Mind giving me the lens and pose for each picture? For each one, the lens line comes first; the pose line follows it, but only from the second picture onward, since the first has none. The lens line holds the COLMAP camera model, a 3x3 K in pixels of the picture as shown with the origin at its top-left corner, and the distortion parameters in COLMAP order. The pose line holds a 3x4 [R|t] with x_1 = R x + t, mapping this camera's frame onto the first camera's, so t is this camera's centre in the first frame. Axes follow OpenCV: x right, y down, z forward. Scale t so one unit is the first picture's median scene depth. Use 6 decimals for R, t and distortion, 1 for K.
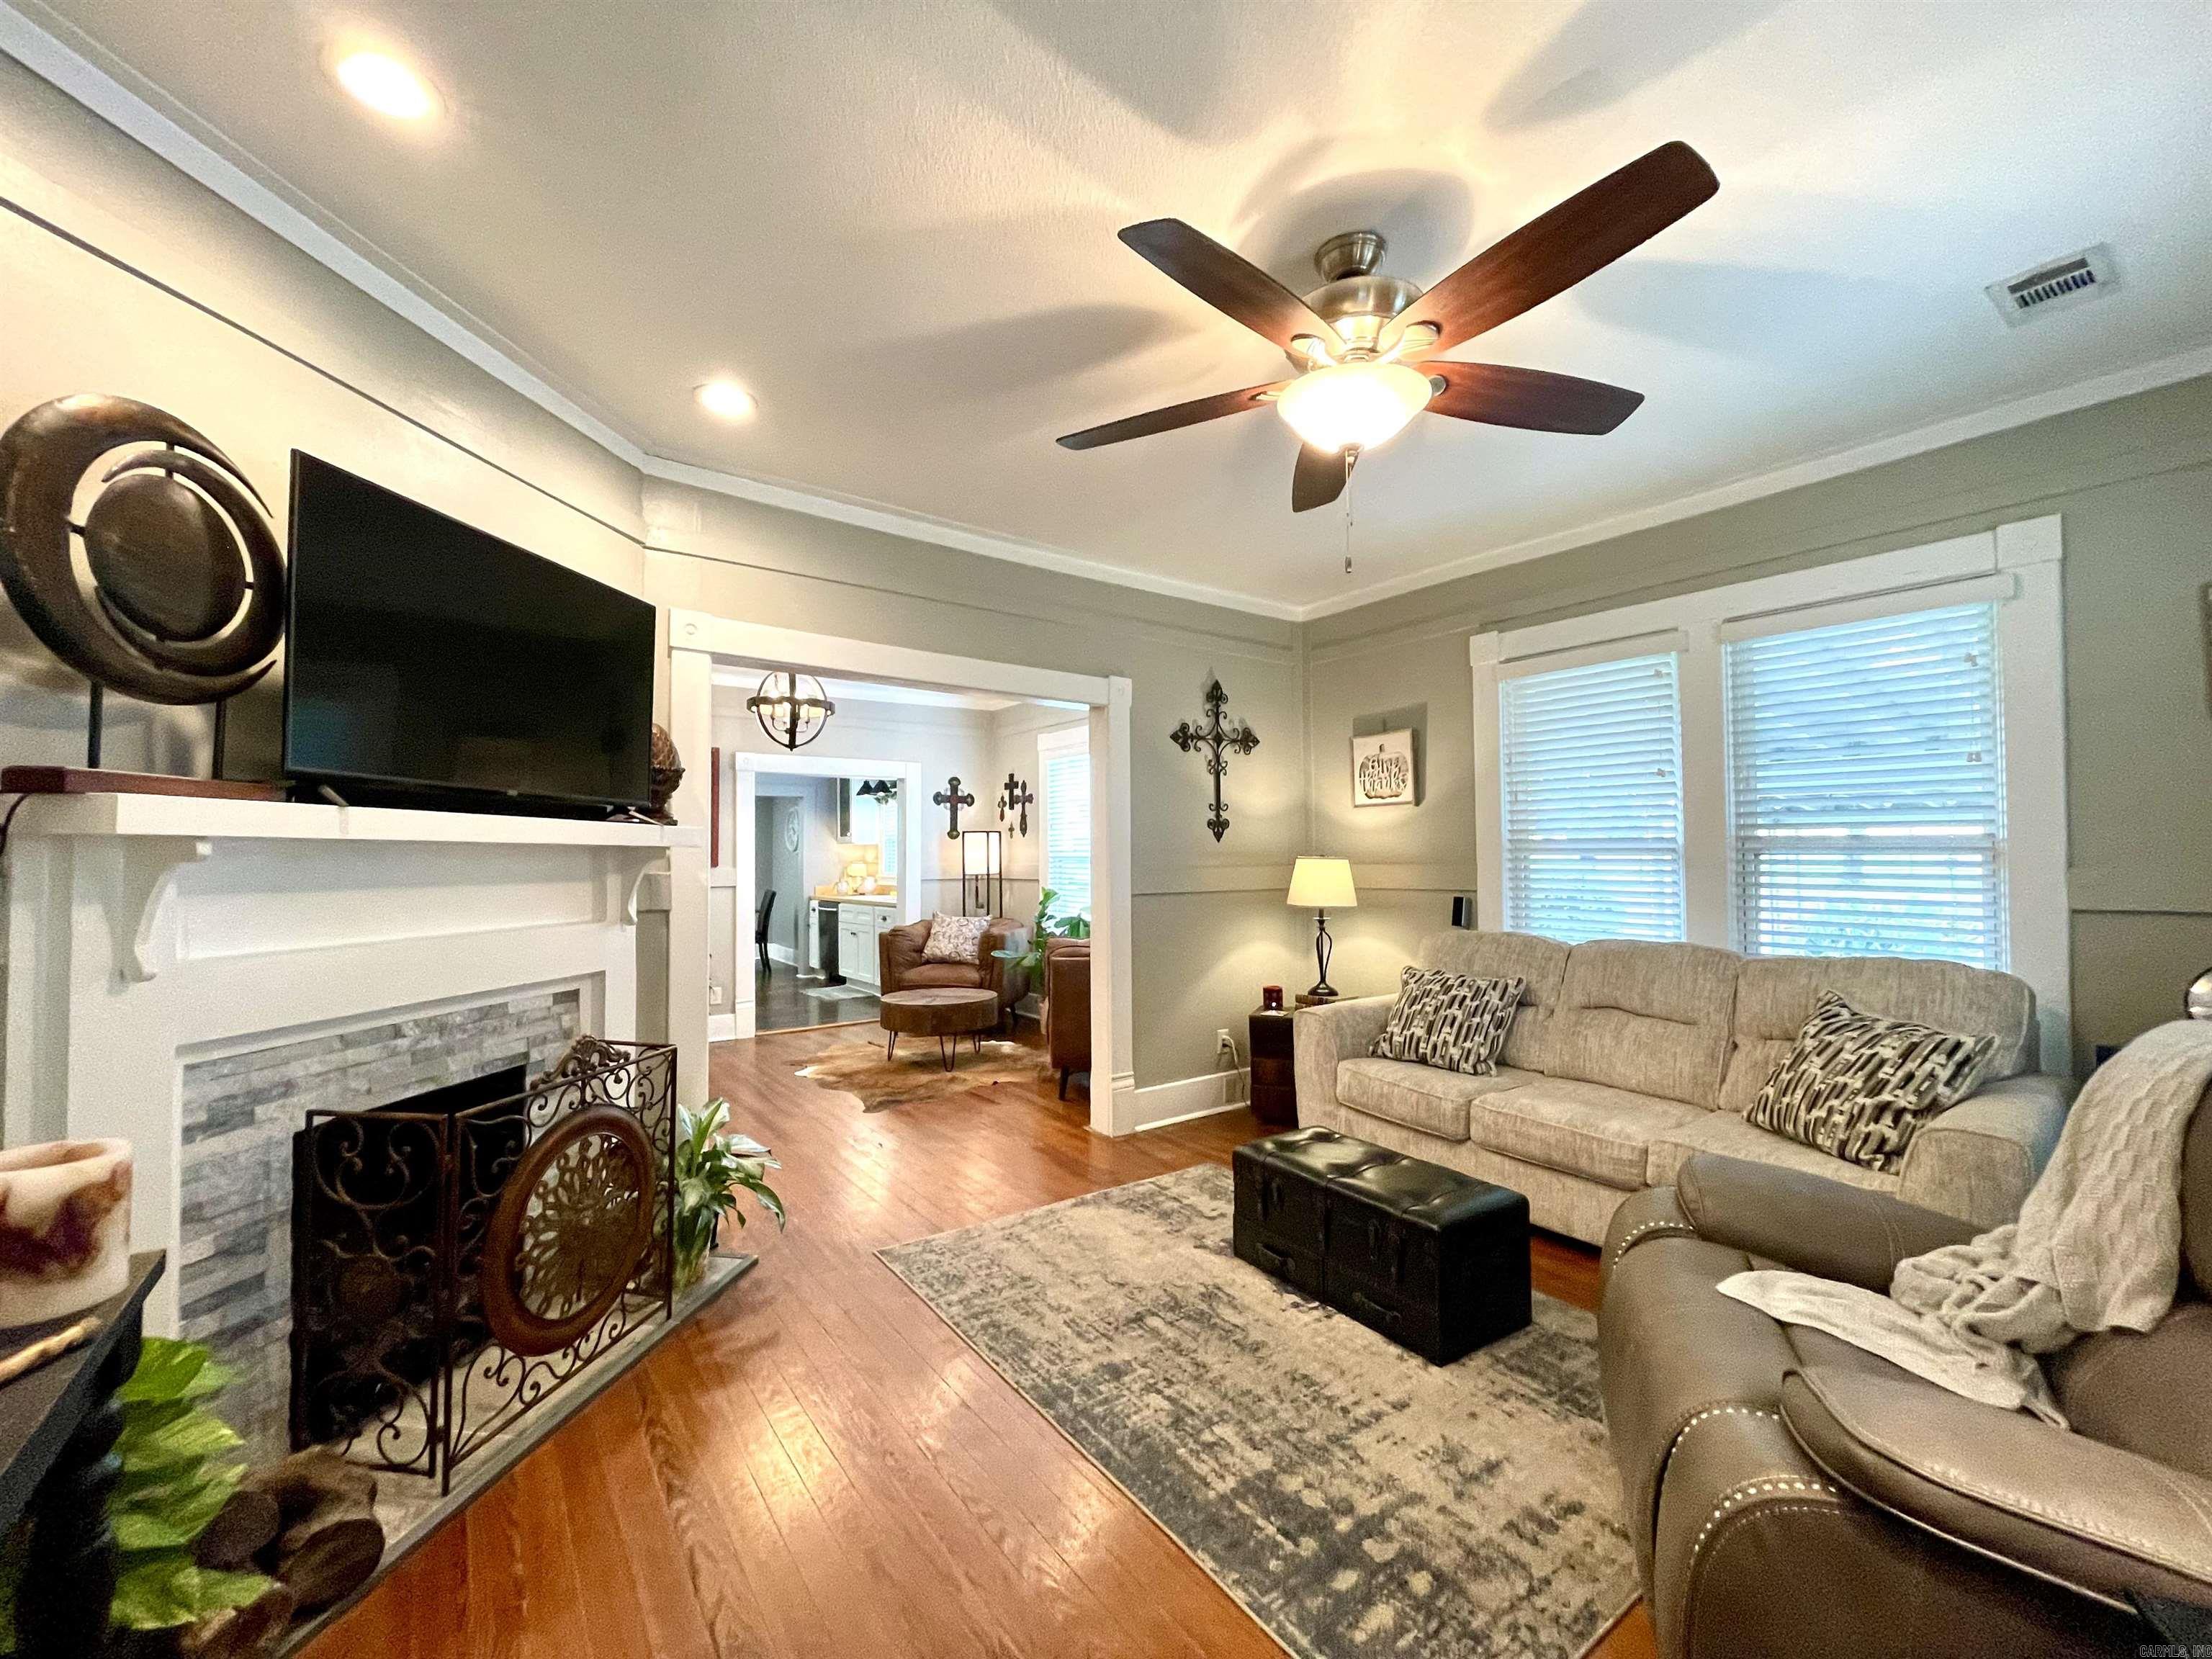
lens RADIAL K [[889.0, 0, 1106.0], [0, 889.0, 829.5], [0, 0, 1]] dist [-0.016467, -0.000163]
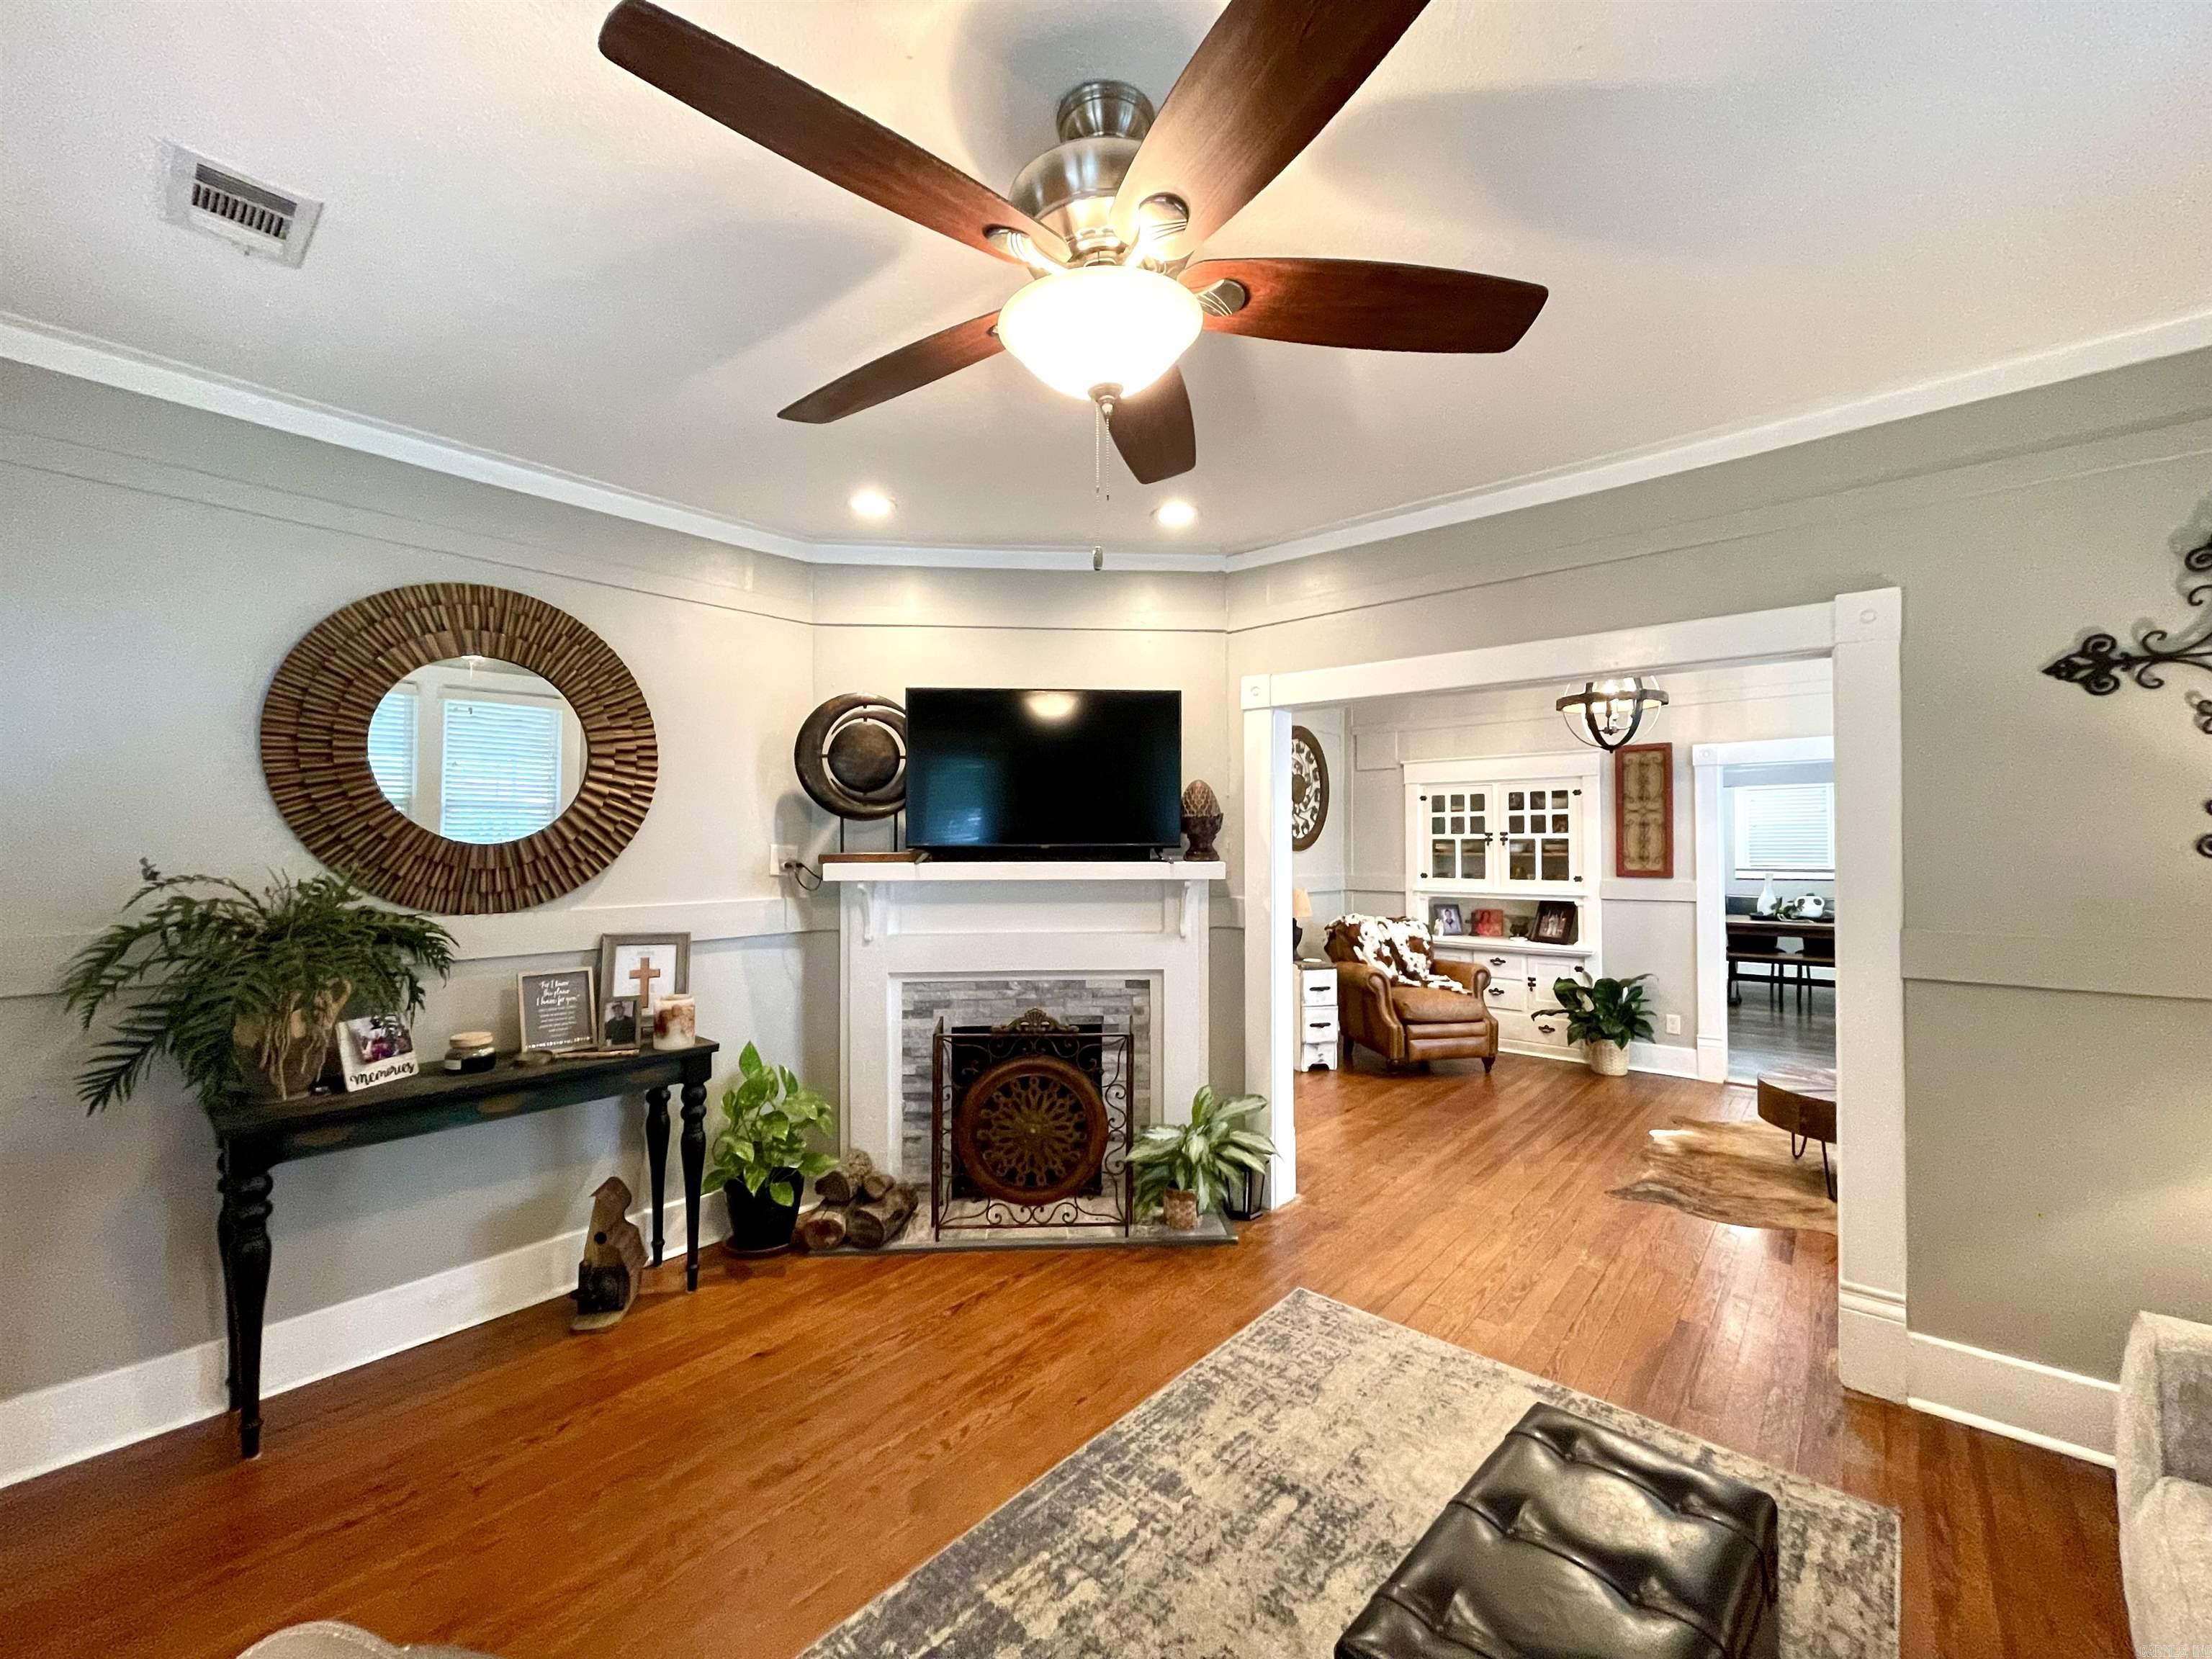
lens RADIAL K [[891.0, 0, 1095.4], [0, 891.0, 832.7], [0, 0, 1]] dist [-0.005172, -0.000432]
pose [[0.206467, -0.006706, -0.978430, 0.399758], [0.032494, 0.999472, 0.000007, -0.028292], [0.977914, -0.031795, 0.206576, 0.337920]]
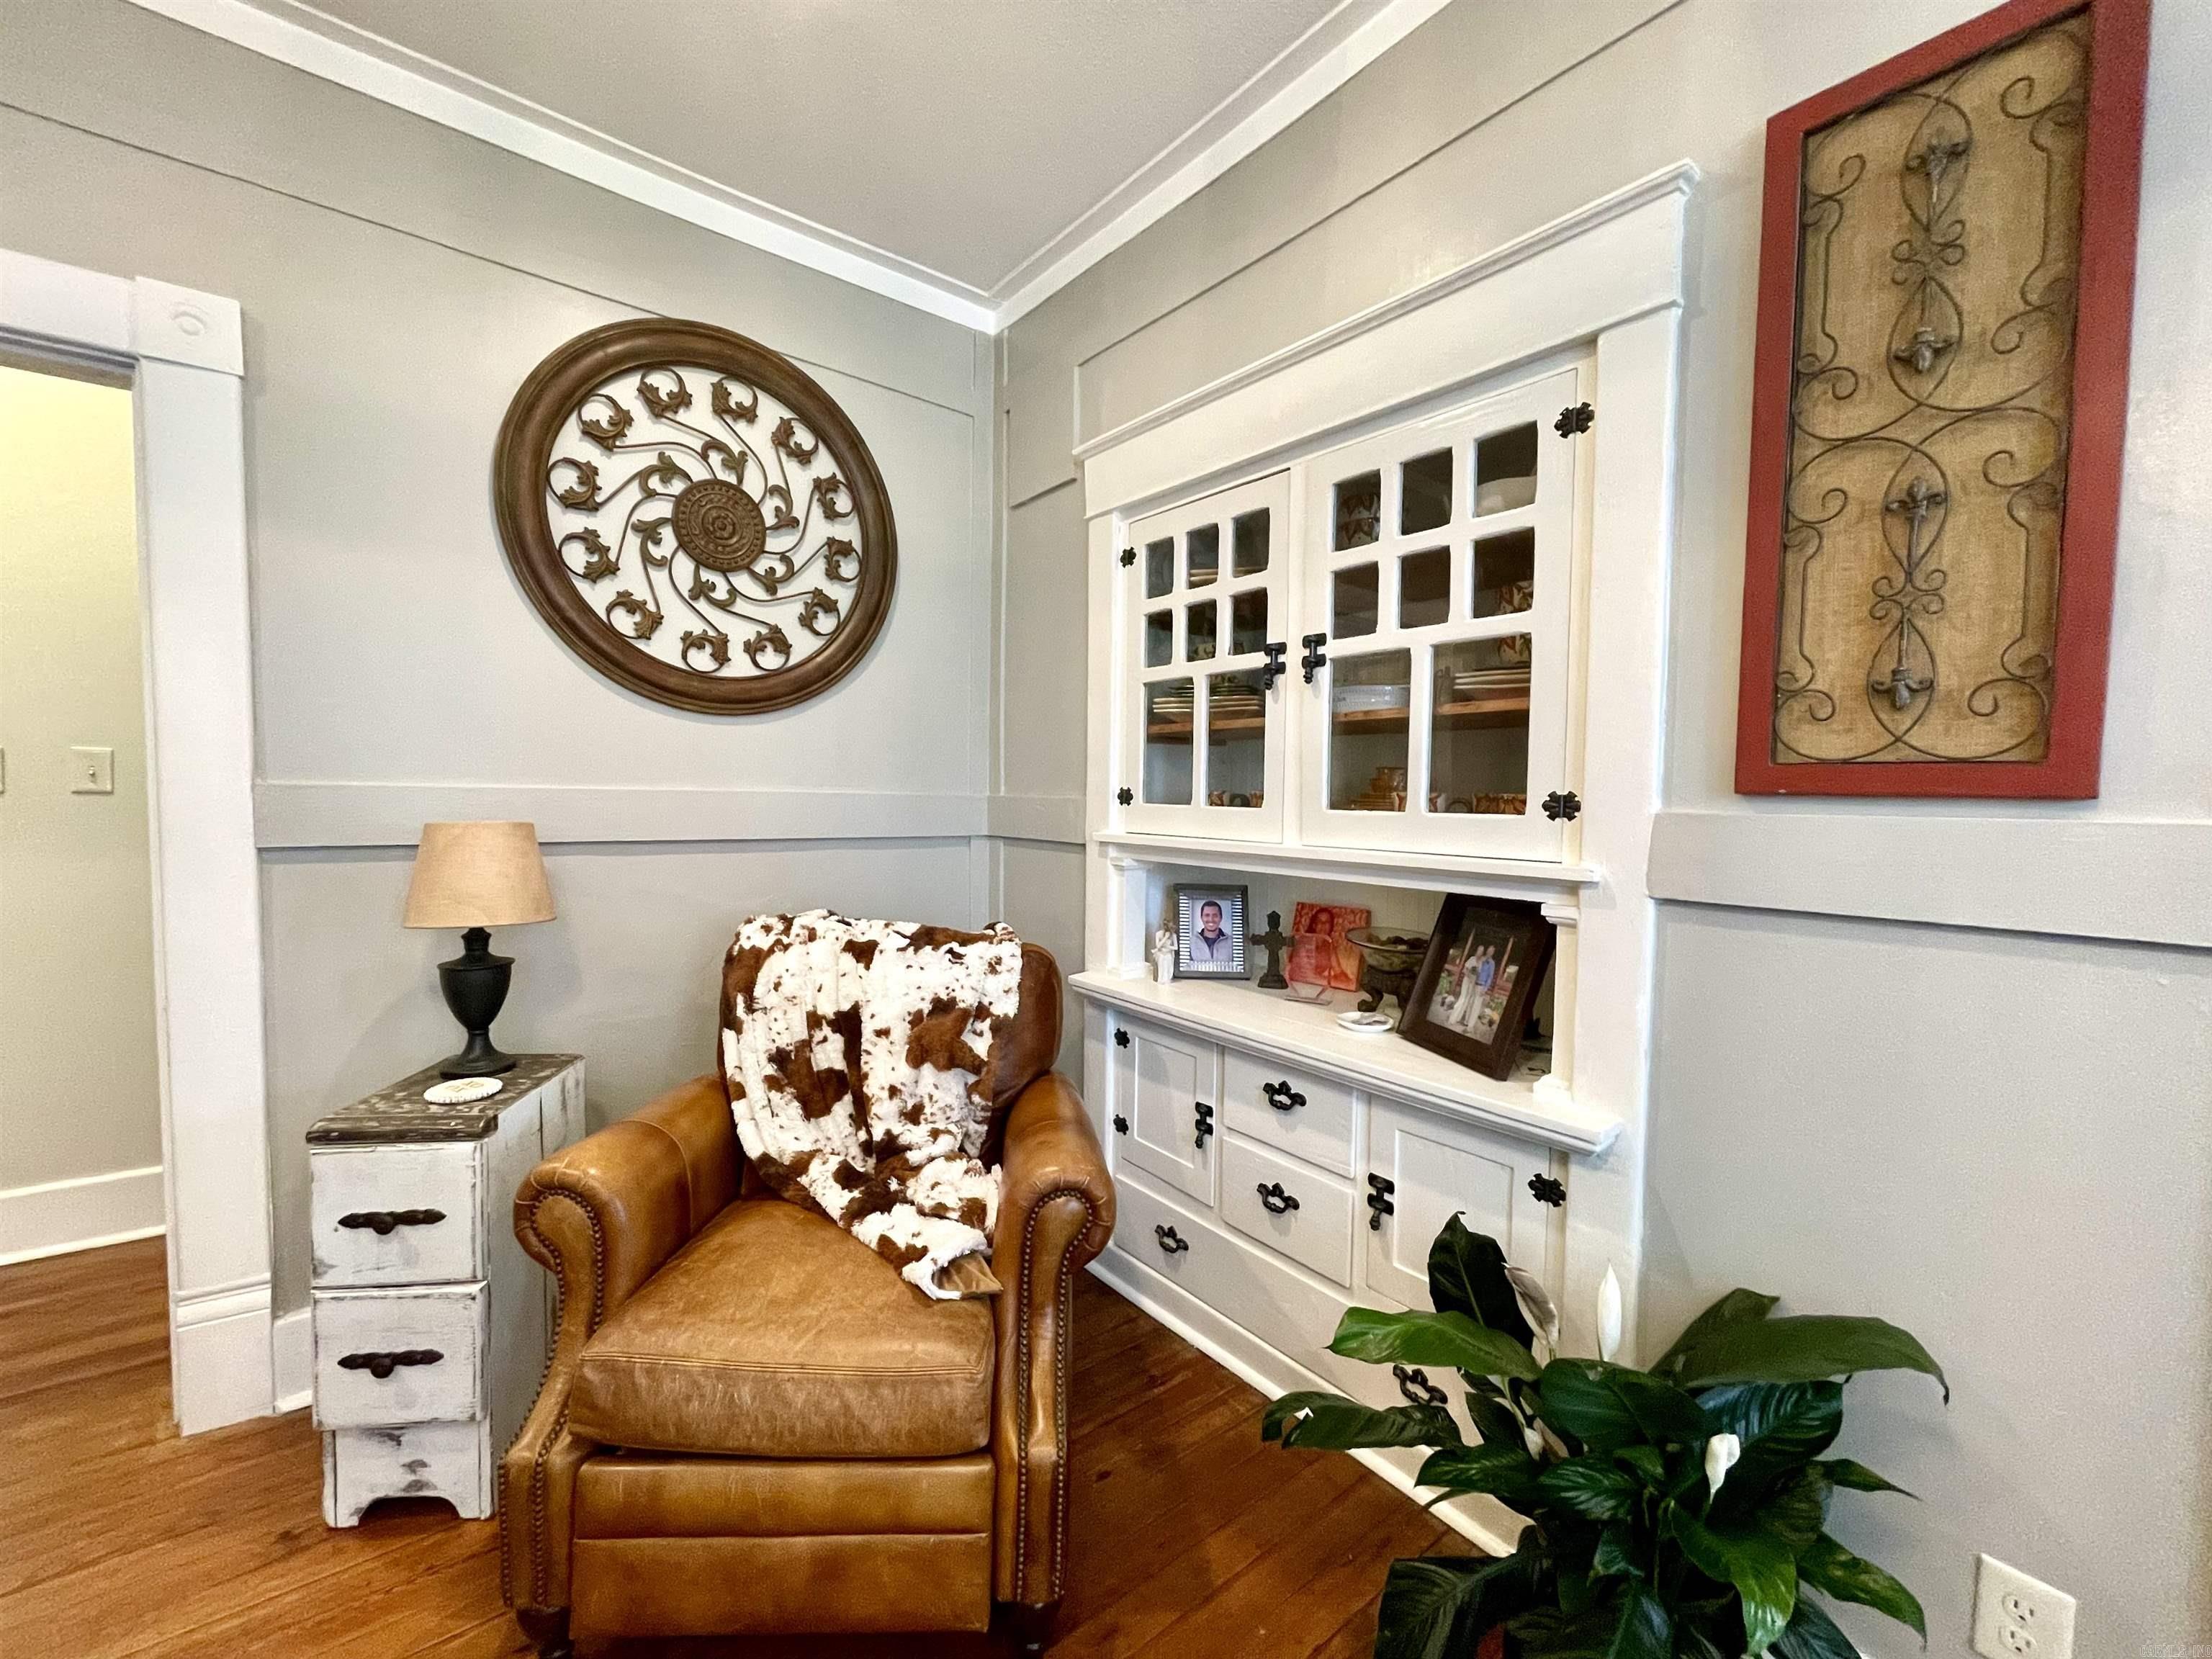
lens RADIAL K [[891.0, 0, 1095.4], [0, 891.0, 832.7], [0, 0, 1]] dist [-0.005172, -0.000432]
pose [[0.034149, 0.057839, -0.997742, -0.388803], [0.019640, 0.998092, 0.058531, 0.046040], [0.999224, -0.021595, 0.032948, 1.083869]]
